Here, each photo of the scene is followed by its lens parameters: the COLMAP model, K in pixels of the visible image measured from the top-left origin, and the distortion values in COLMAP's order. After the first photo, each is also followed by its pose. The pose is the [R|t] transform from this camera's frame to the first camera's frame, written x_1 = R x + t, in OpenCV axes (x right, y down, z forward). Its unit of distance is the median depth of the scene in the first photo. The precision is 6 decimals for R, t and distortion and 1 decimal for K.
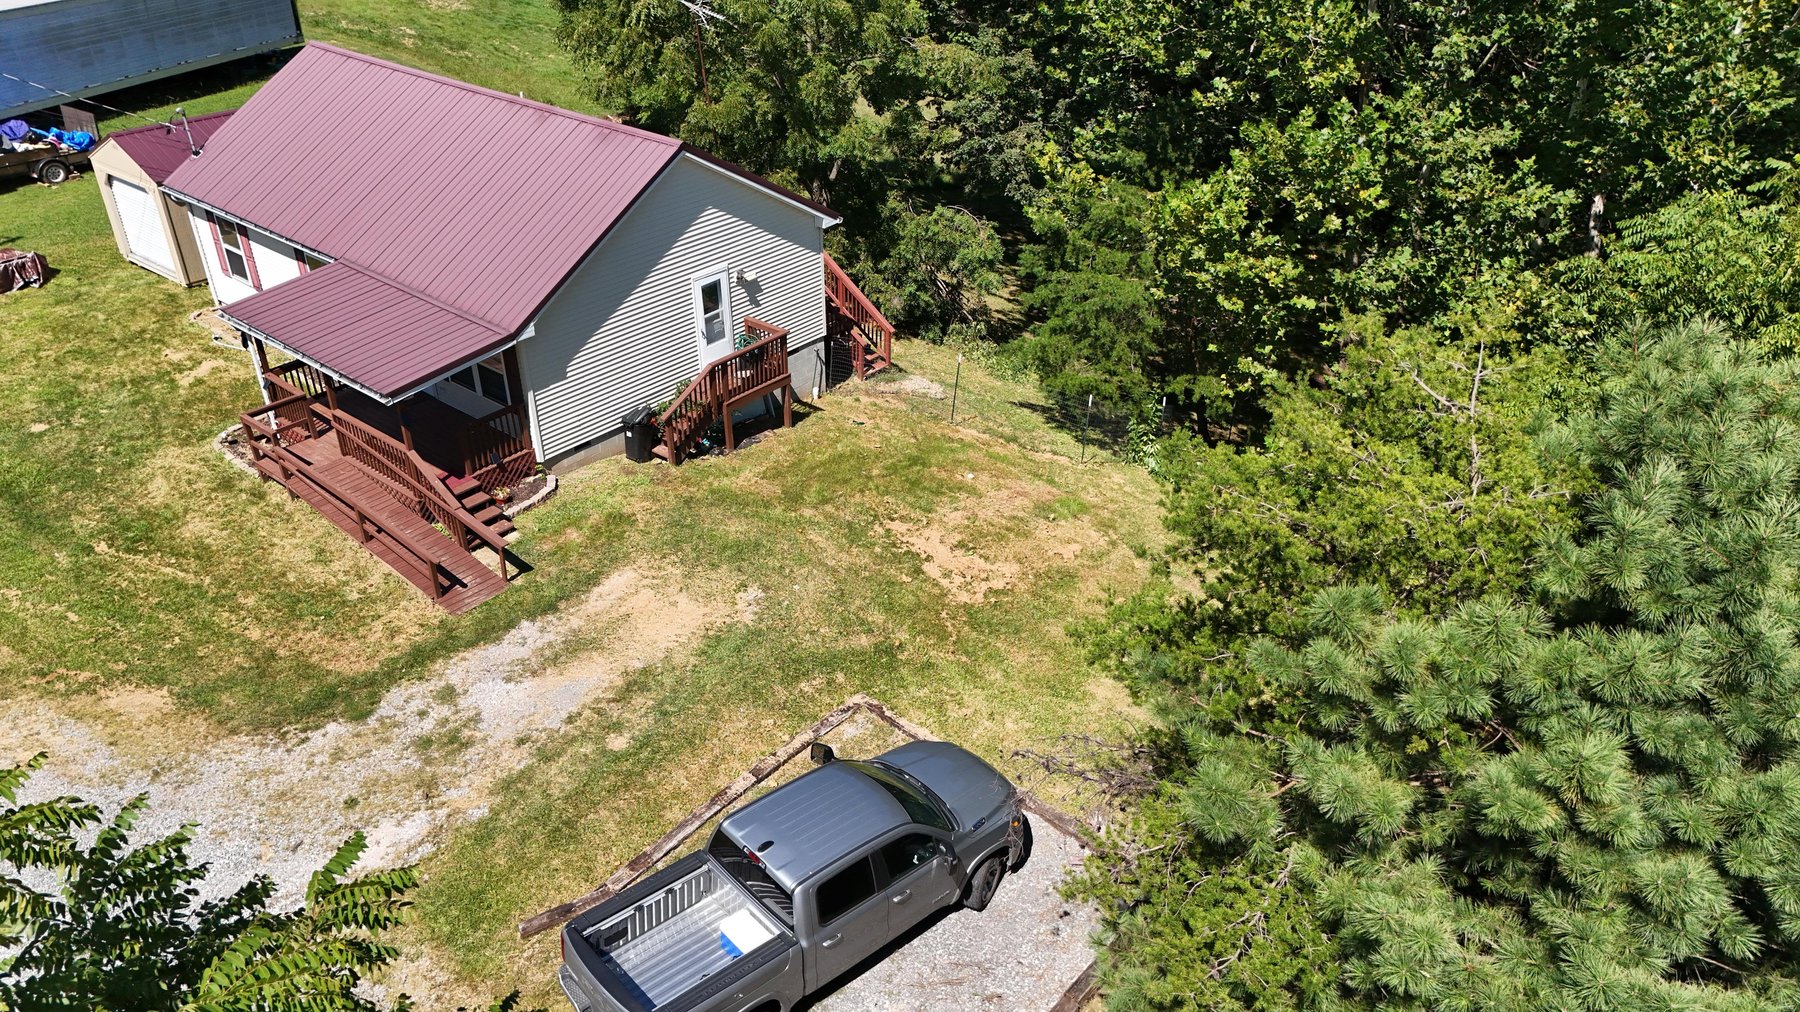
lens RADIAL K [[1312.1, 0, 900.0], [0, 1312.1, 506.0], [0, 0, 1]] dist [0.068112, -0.005020]
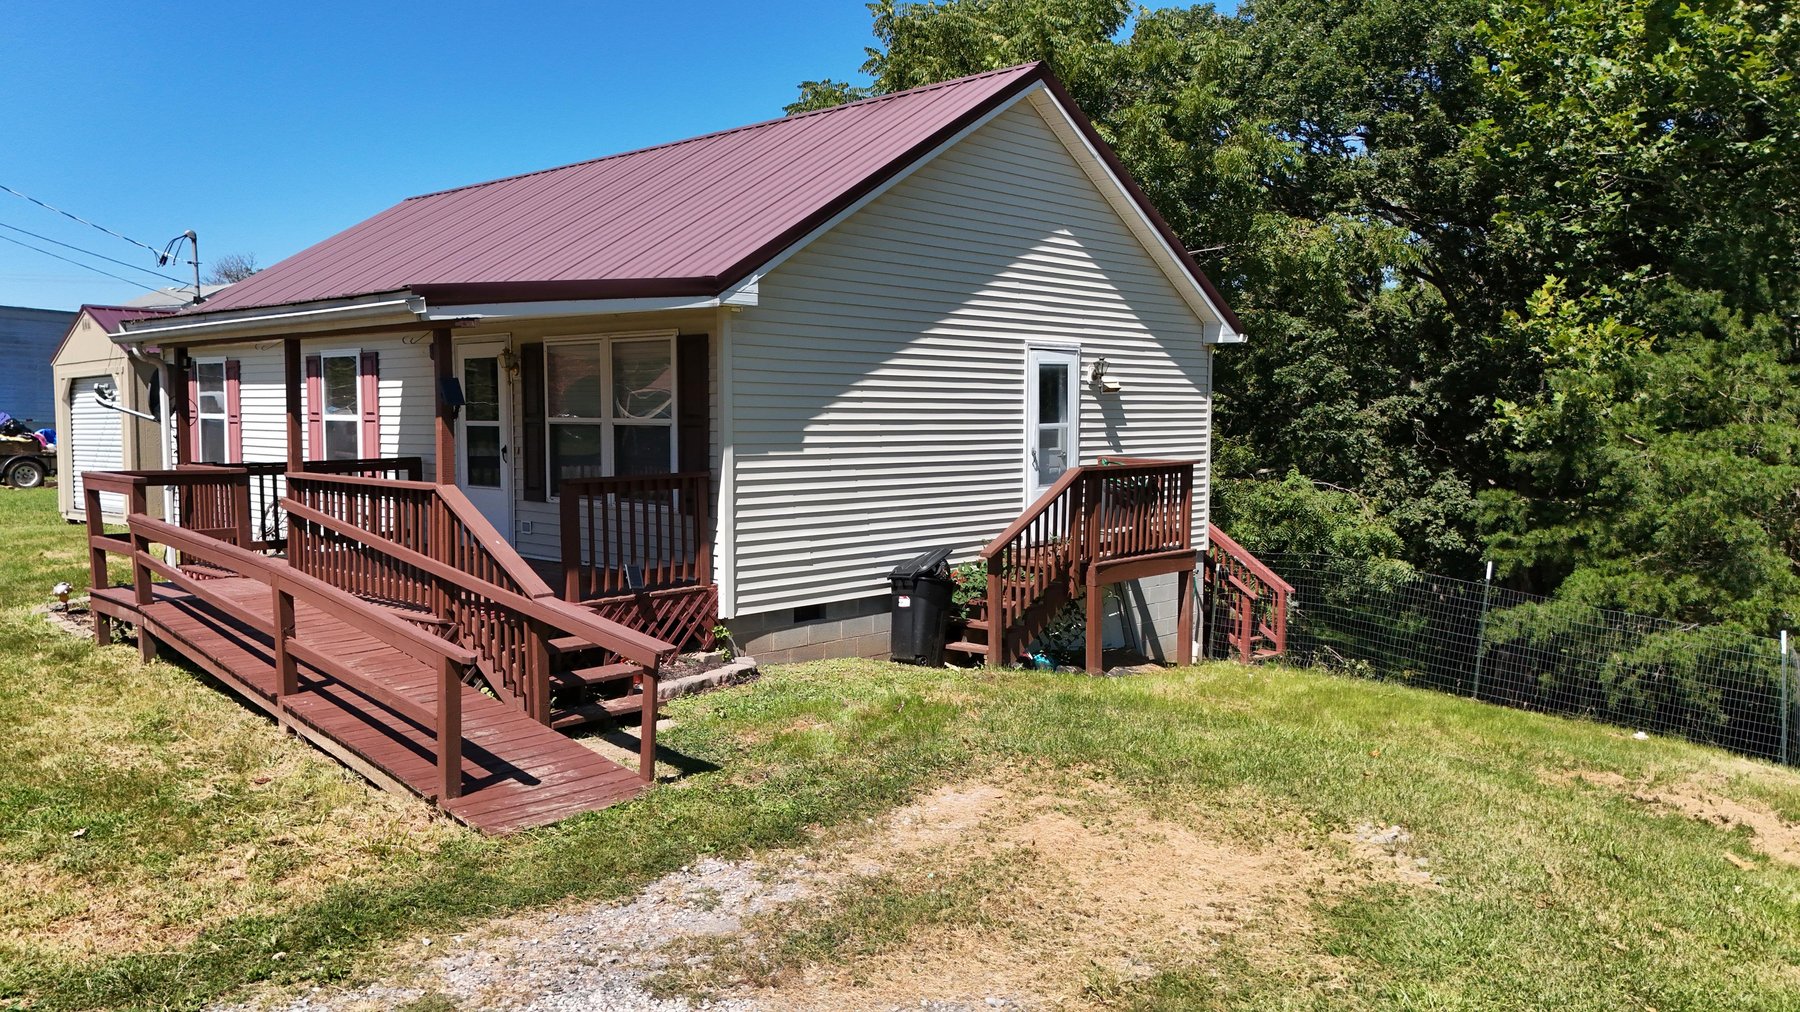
lens RADIAL K [[1312.1, 0, 900.0], [0, 1312.1, 506.0], [0, 0, 1]] dist [0.068112, -0.005020]
pose [[0.999019, 0.007313, -0.043671, -0.195514], [-0.026485, 0.889078, -0.456990, 0.134203], [0.035485, 0.457698, 0.888399, 0.593406]]
